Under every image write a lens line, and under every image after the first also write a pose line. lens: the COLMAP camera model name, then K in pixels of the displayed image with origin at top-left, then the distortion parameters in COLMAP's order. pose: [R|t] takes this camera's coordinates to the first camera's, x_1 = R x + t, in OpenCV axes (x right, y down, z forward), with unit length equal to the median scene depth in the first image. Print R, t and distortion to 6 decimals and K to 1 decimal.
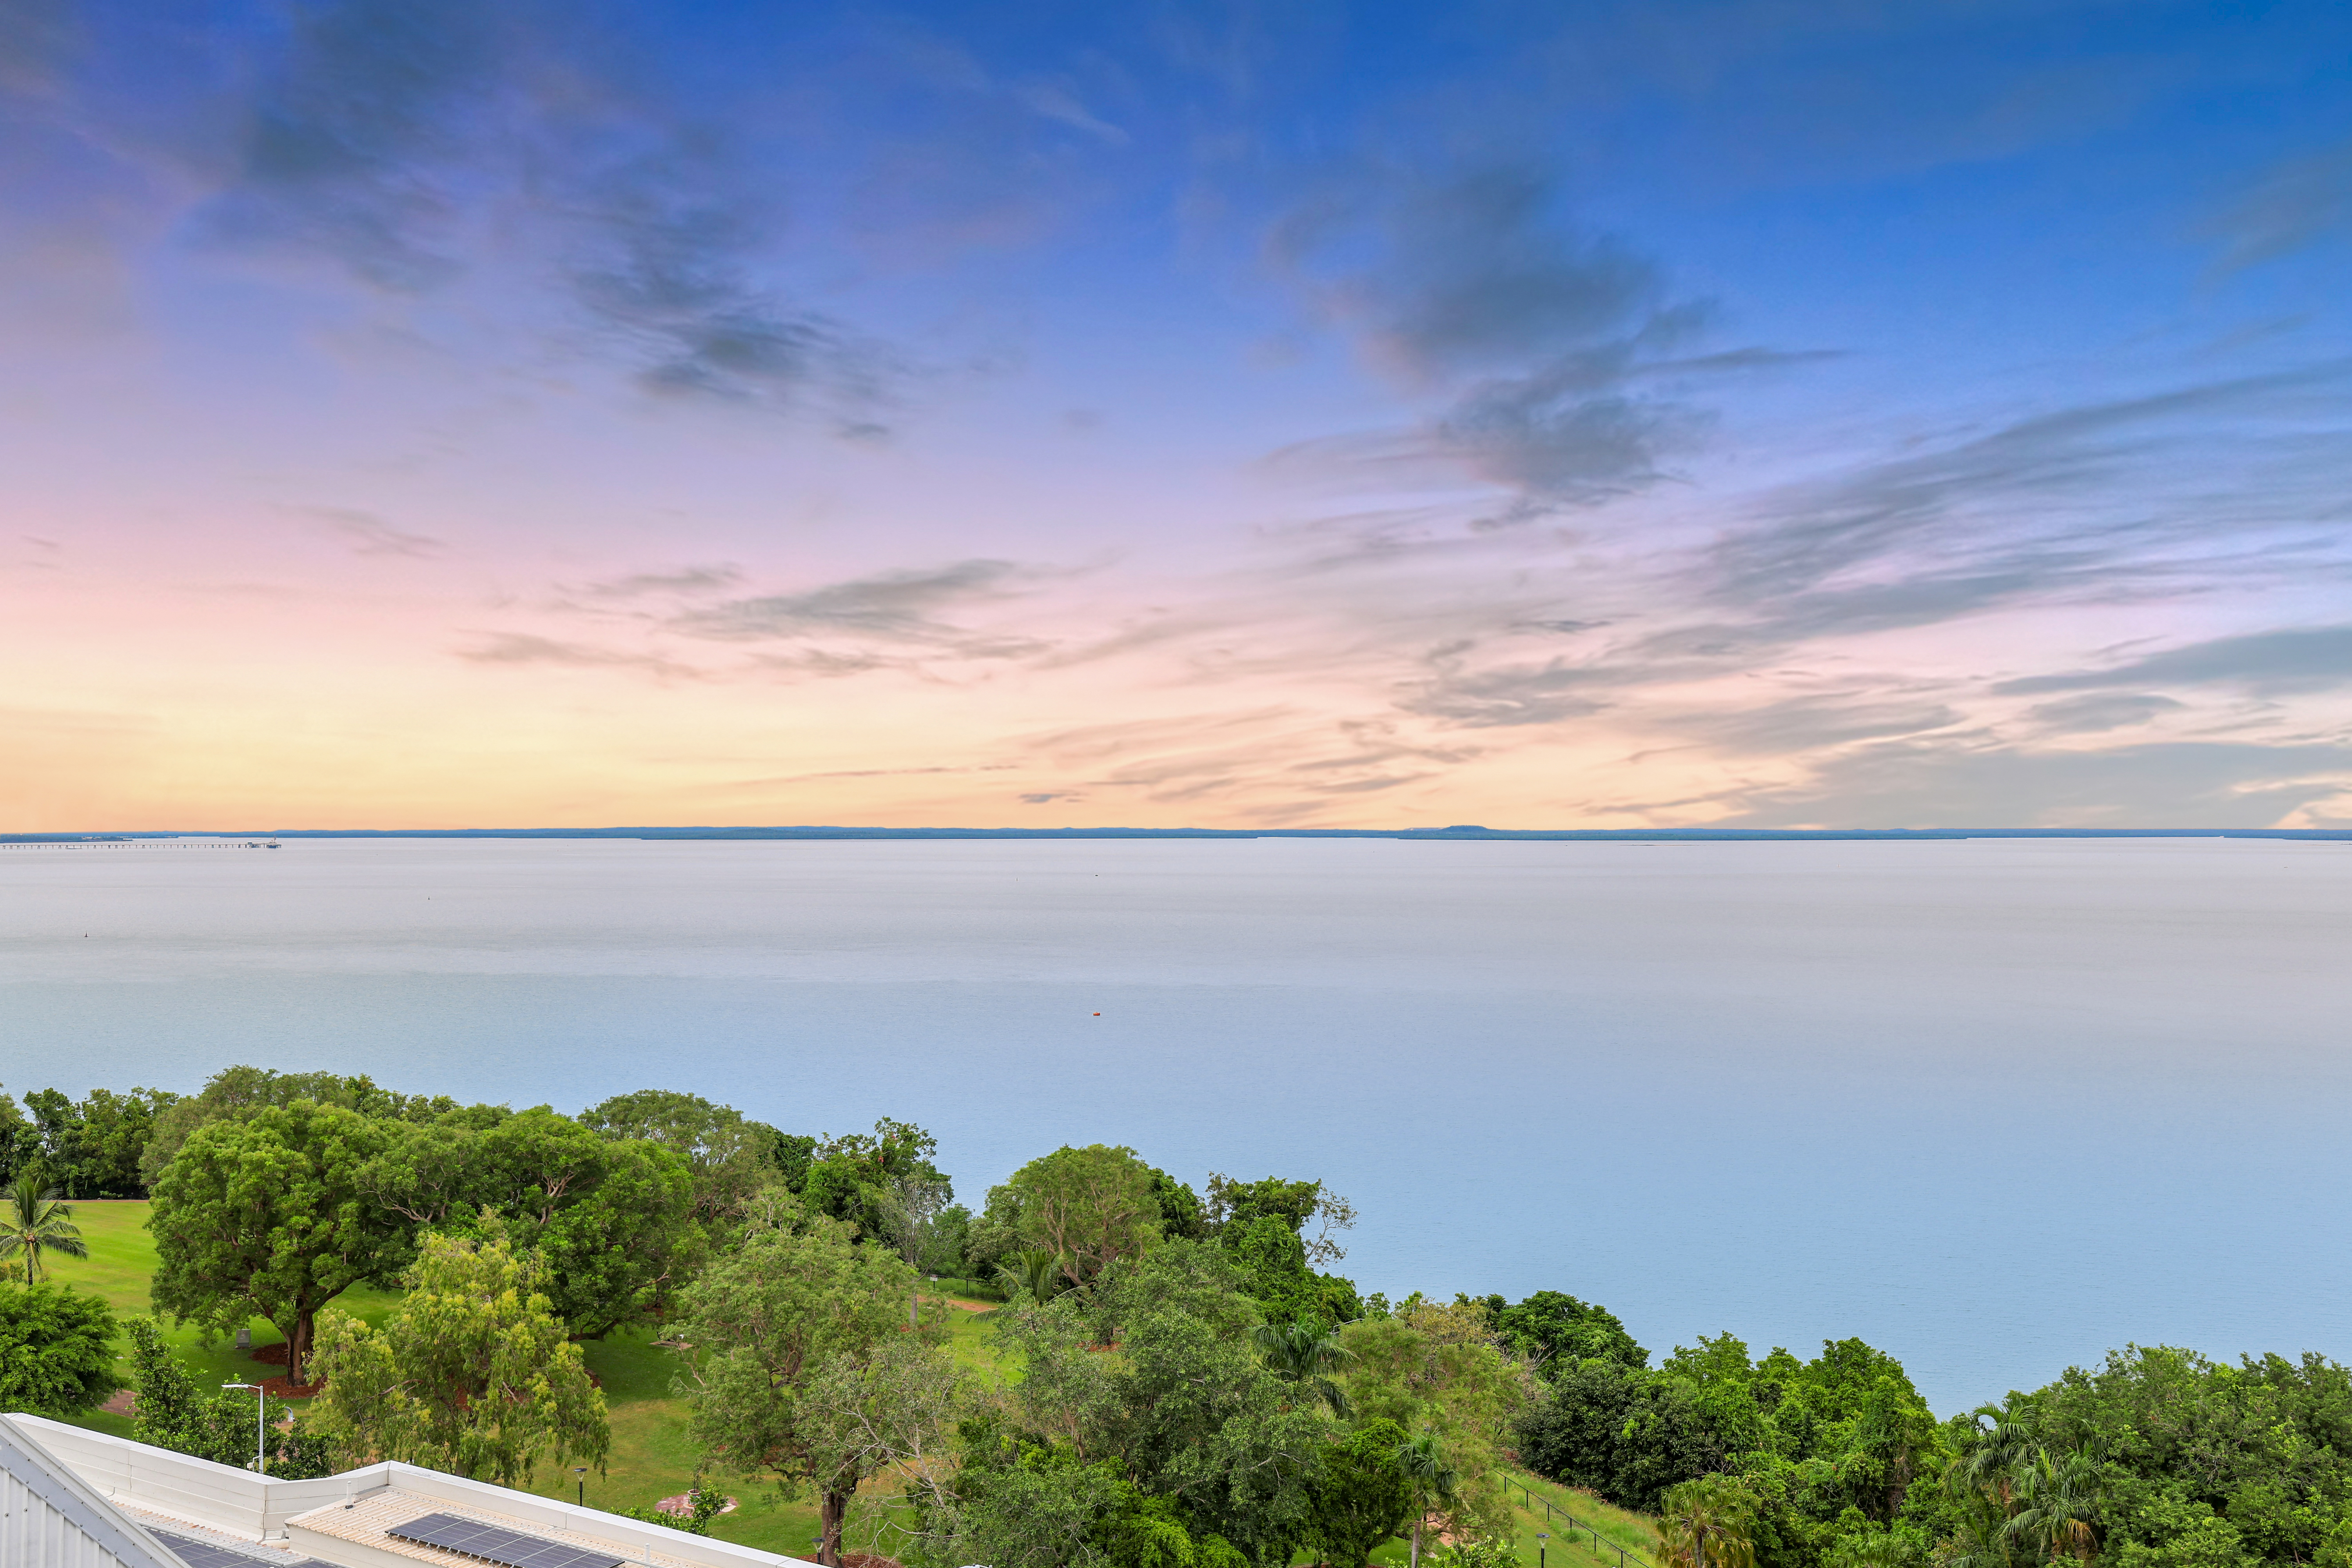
lens RADIAL K [[999.4, 0, 1176.0], [0, 999.4, 784.0], [0, 0, 1]] dist [-0.000295, -0.000079]
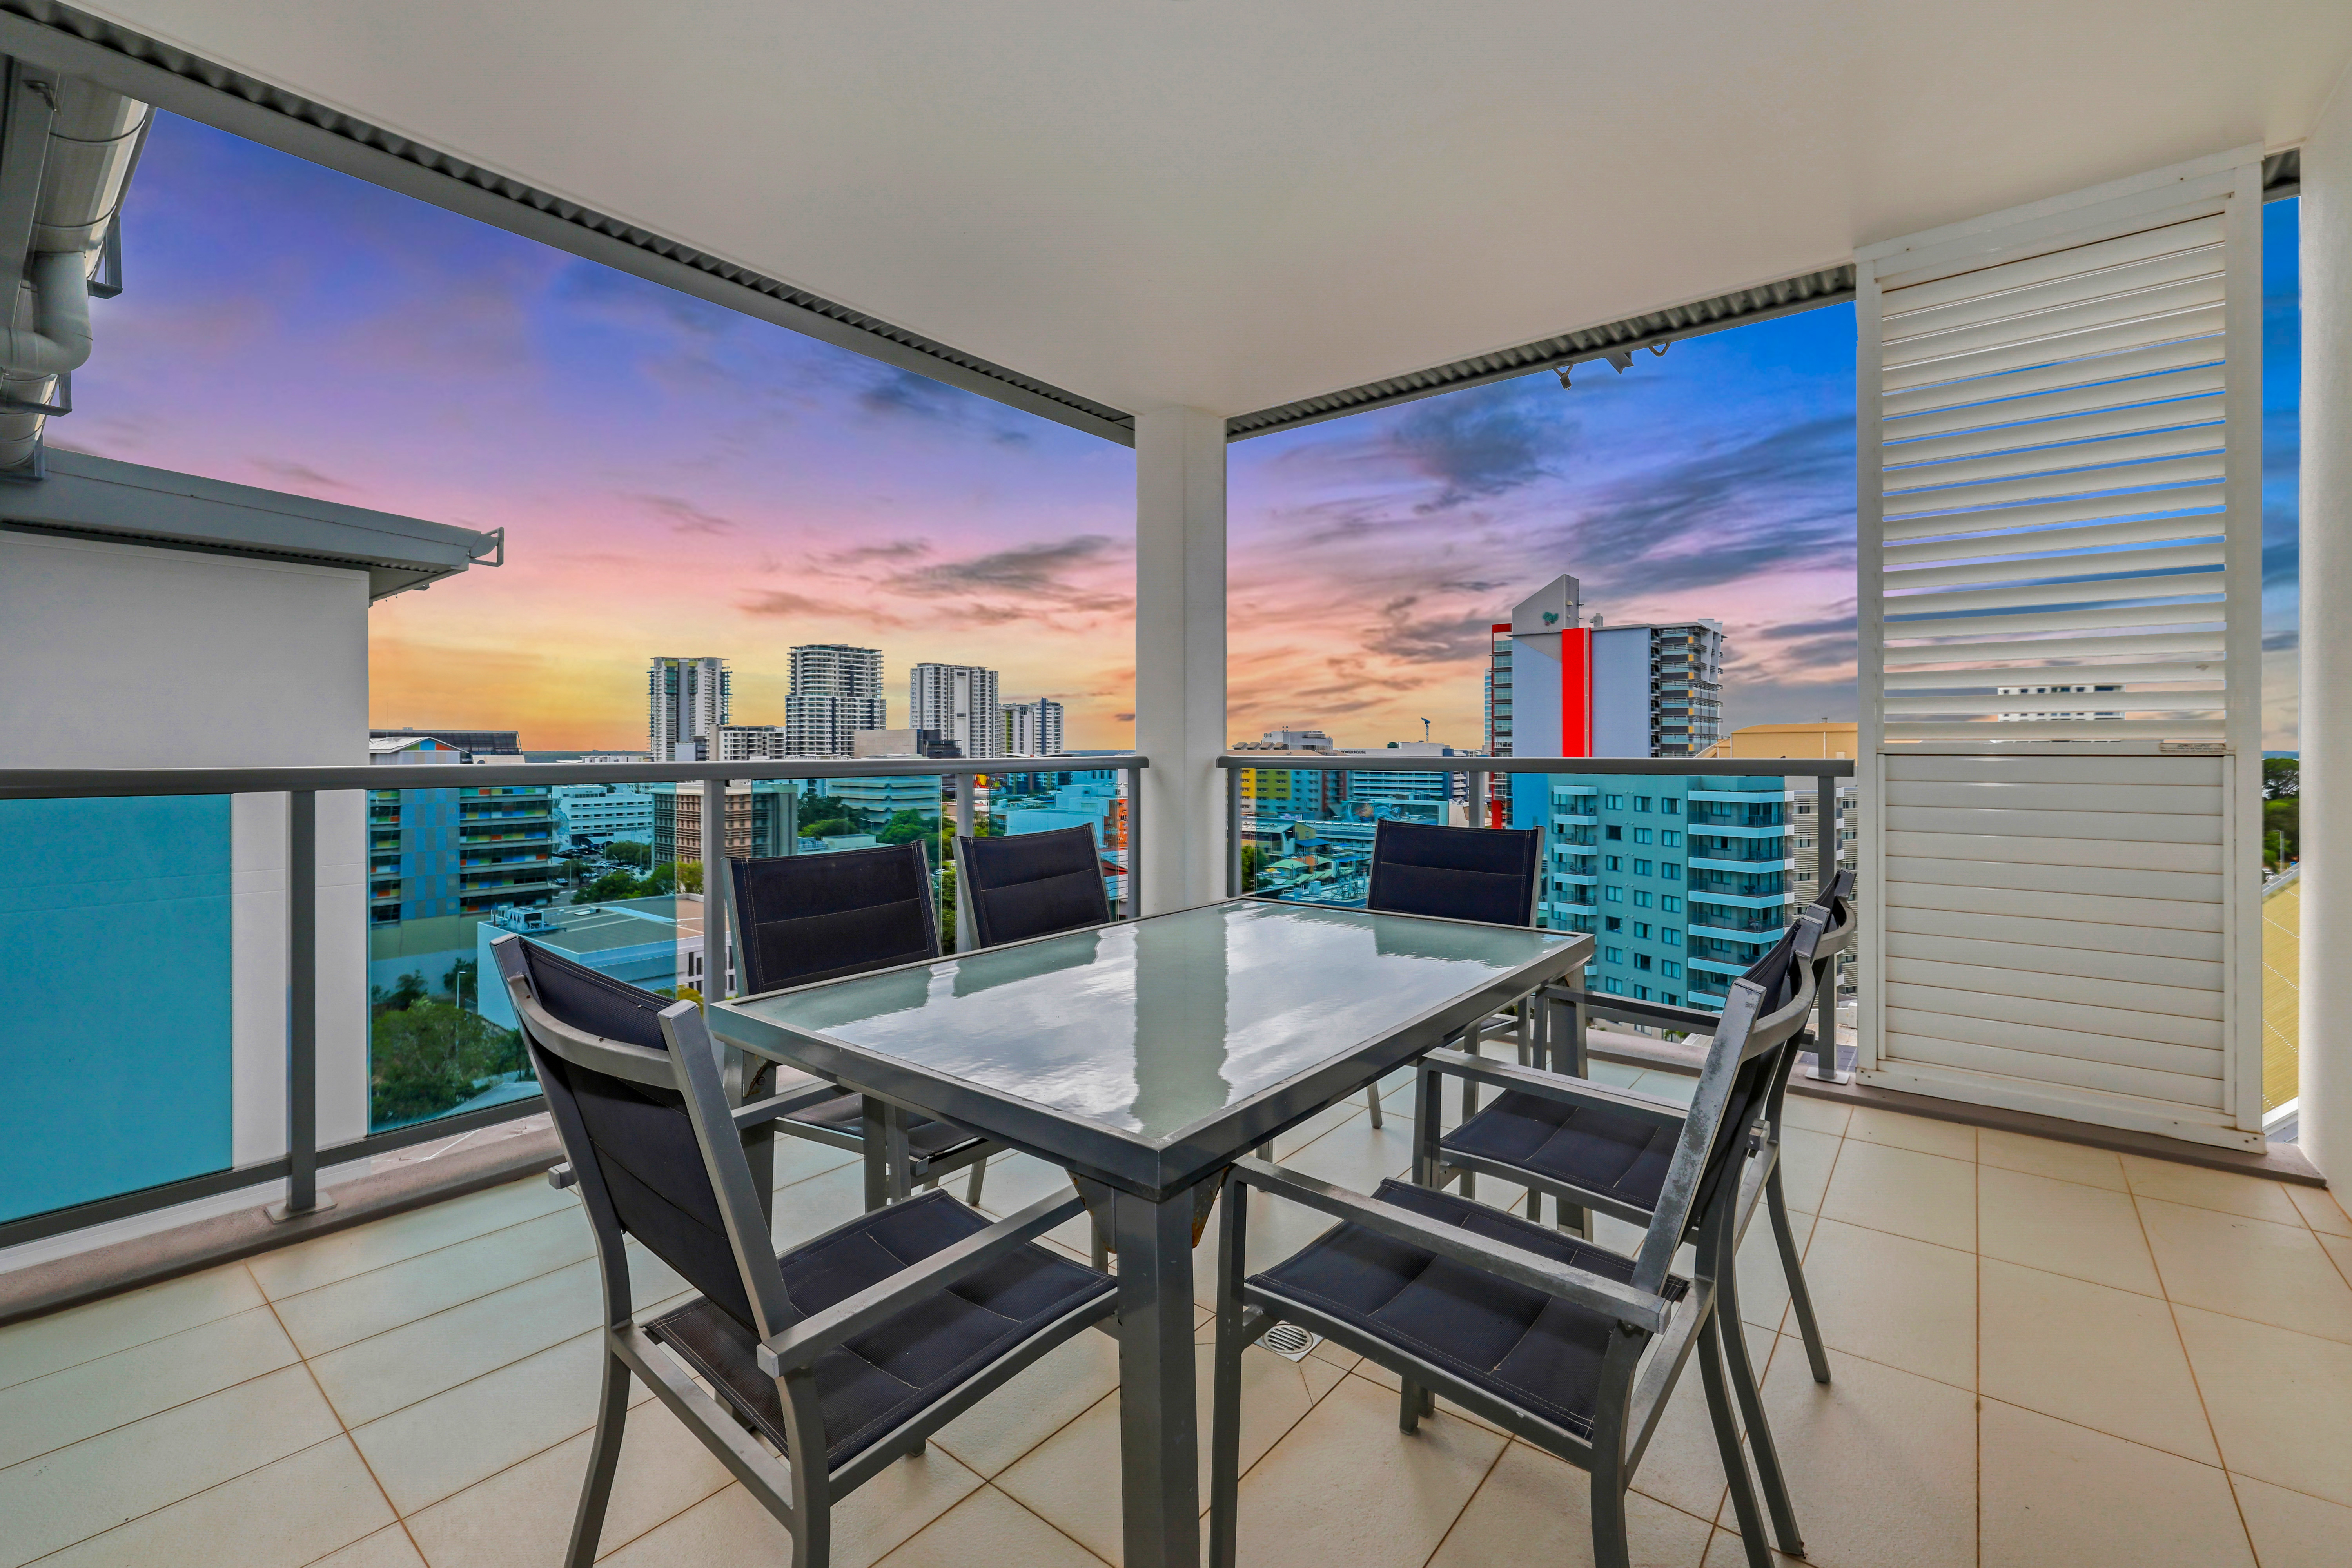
lens RADIAL K [[999.4, 0, 1176.0], [0, 999.4, 784.0], [0, 0, 1]] dist [-0.000295, -0.000079]
pose [[0.976170, 0.034191, -0.214294, 0.284508], [-0.023225, 0.998298, 0.053488, 0.040445], [0.215759, -0.047237, 0.975303, -0.376021]]
